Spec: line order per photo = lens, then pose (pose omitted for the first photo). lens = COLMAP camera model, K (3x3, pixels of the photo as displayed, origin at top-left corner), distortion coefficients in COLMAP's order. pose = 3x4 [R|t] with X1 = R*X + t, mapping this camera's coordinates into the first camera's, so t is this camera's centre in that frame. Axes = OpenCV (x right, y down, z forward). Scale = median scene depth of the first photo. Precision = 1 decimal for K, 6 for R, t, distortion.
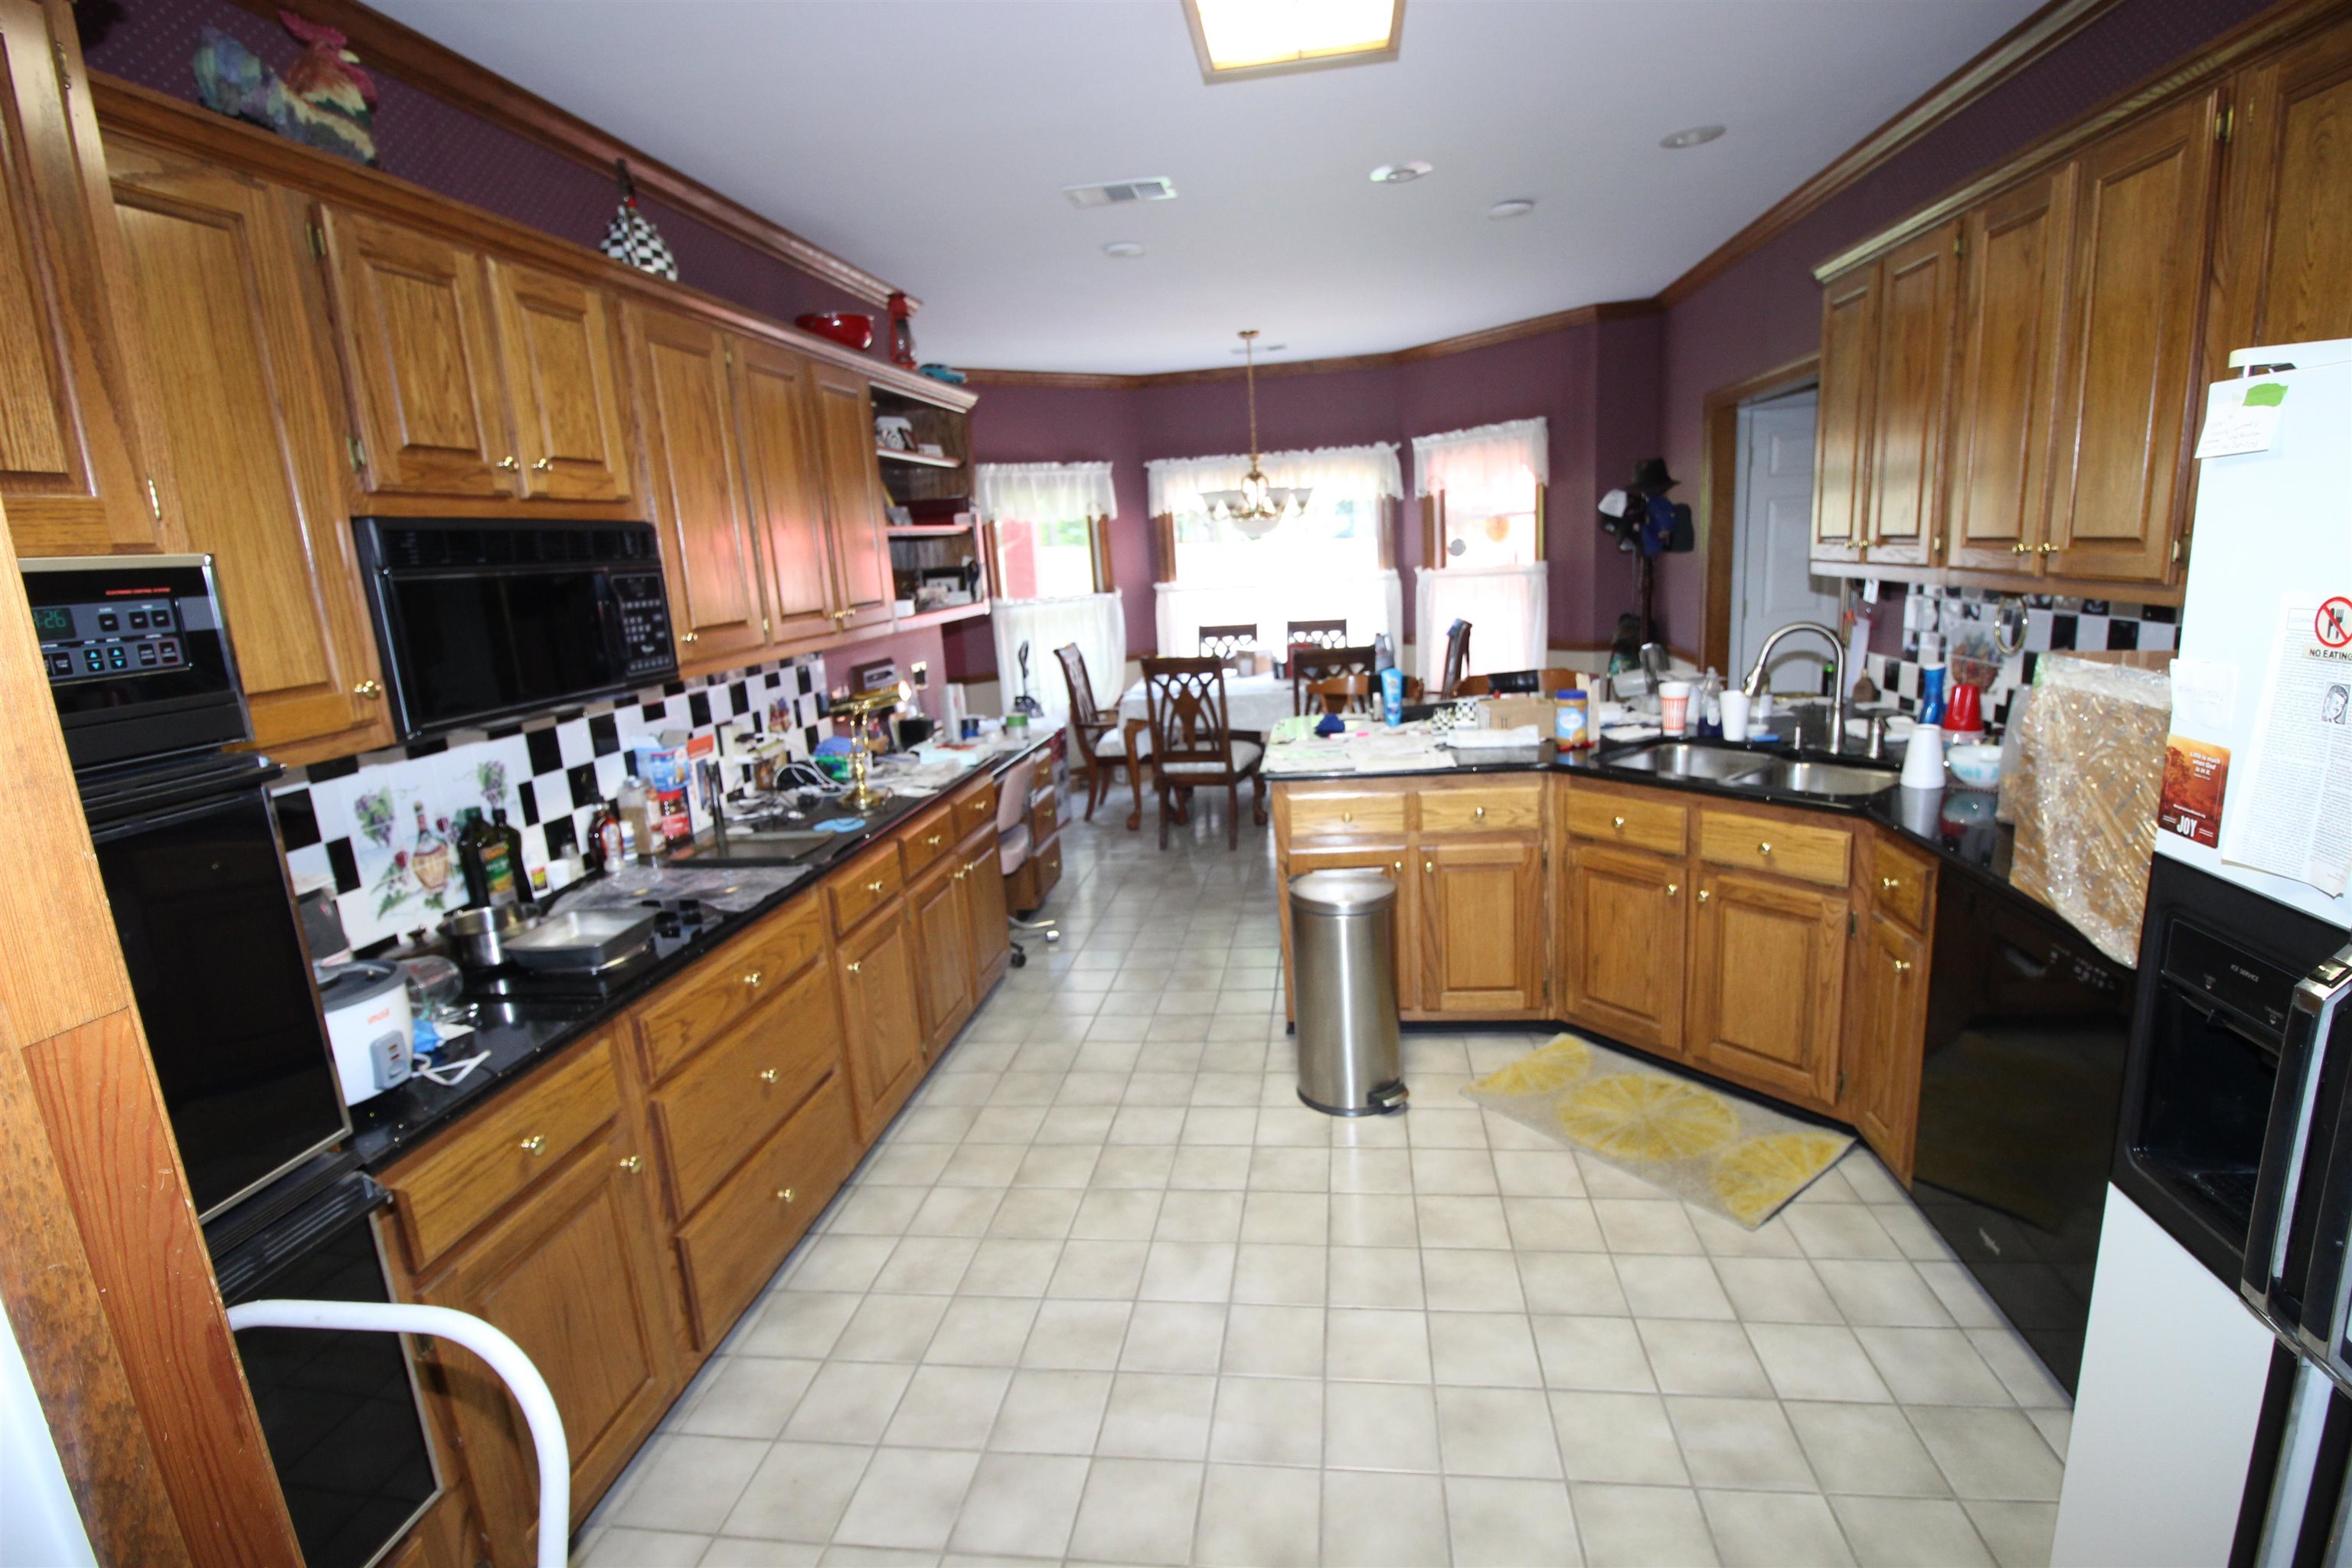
lens RADIAL K [[1075.1, 0, 1176.0], [0, 1075.1, 784.0], [0, 0, 1]] dist [0.000249, -0.013467]
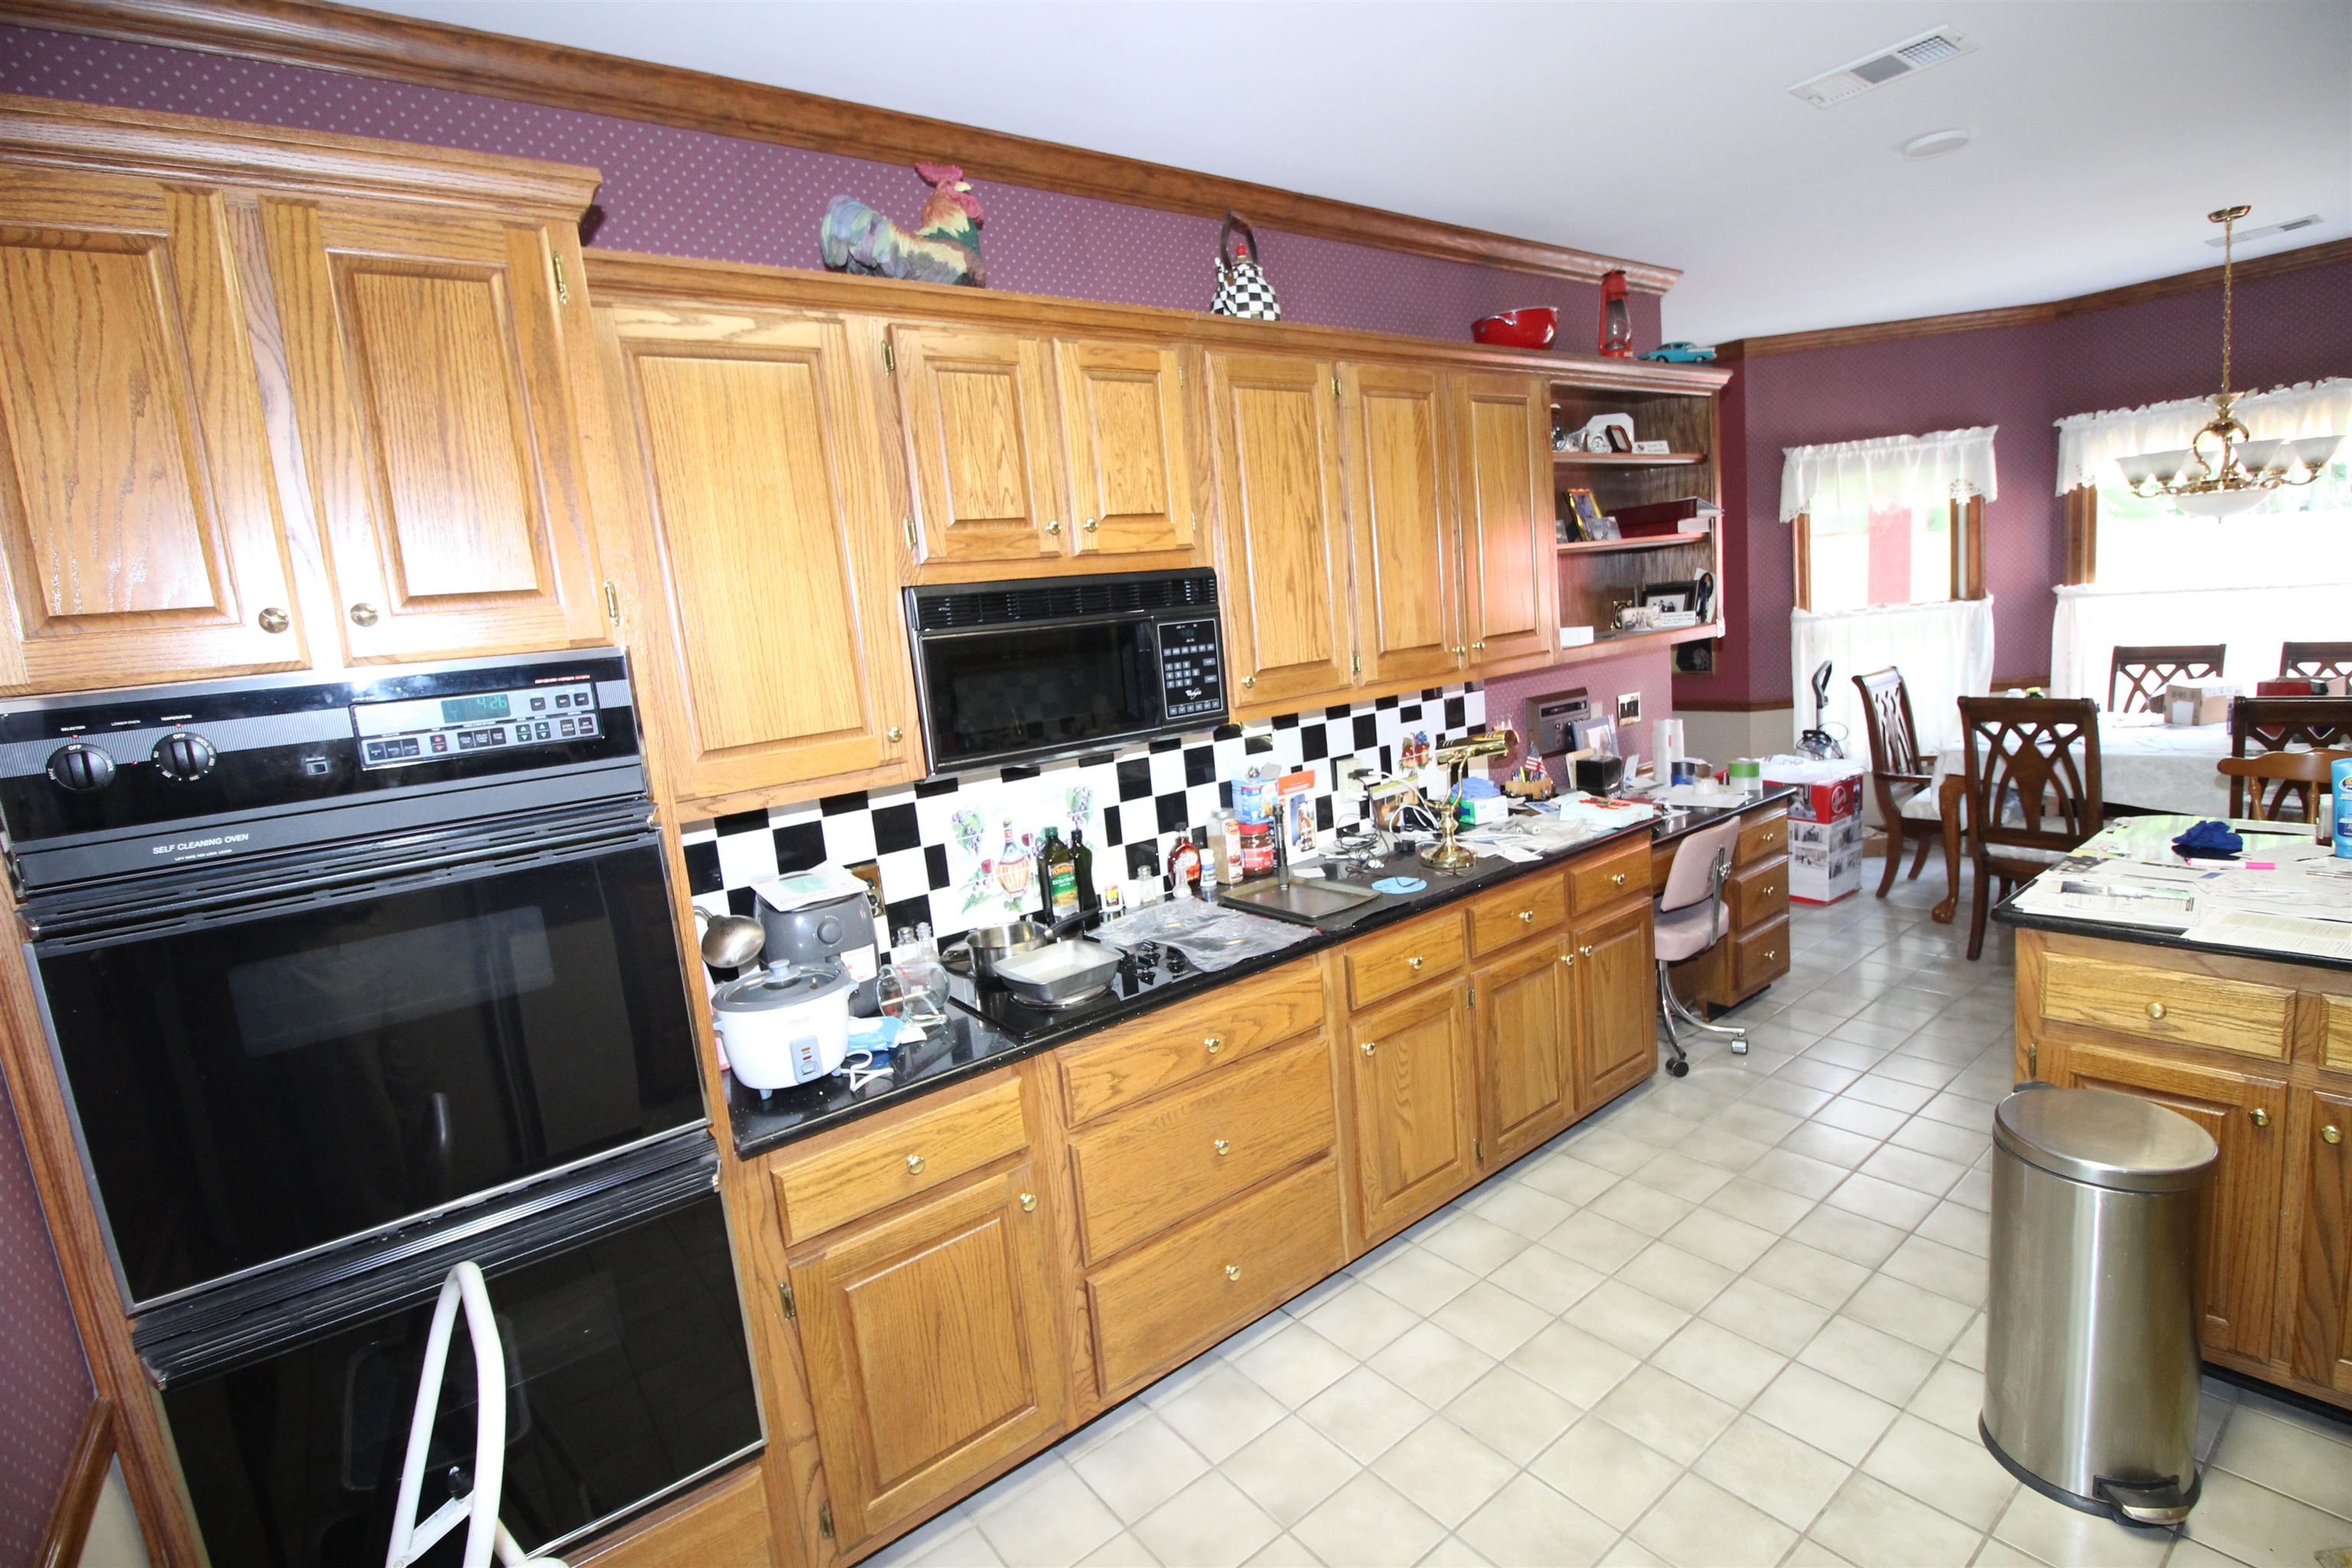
lens RADIAL K [[1075.1, 0, 1176.0], [0, 1075.1, 784.0], [0, 0, 1]] dist [0.000249, -0.013467]
pose [[0.719614, 0.103279, -0.686650, 0.195952], [-0.101471, 0.993902, 0.043151, -0.077993], [0.686920, 0.038622, 0.725706, 0.238139]]
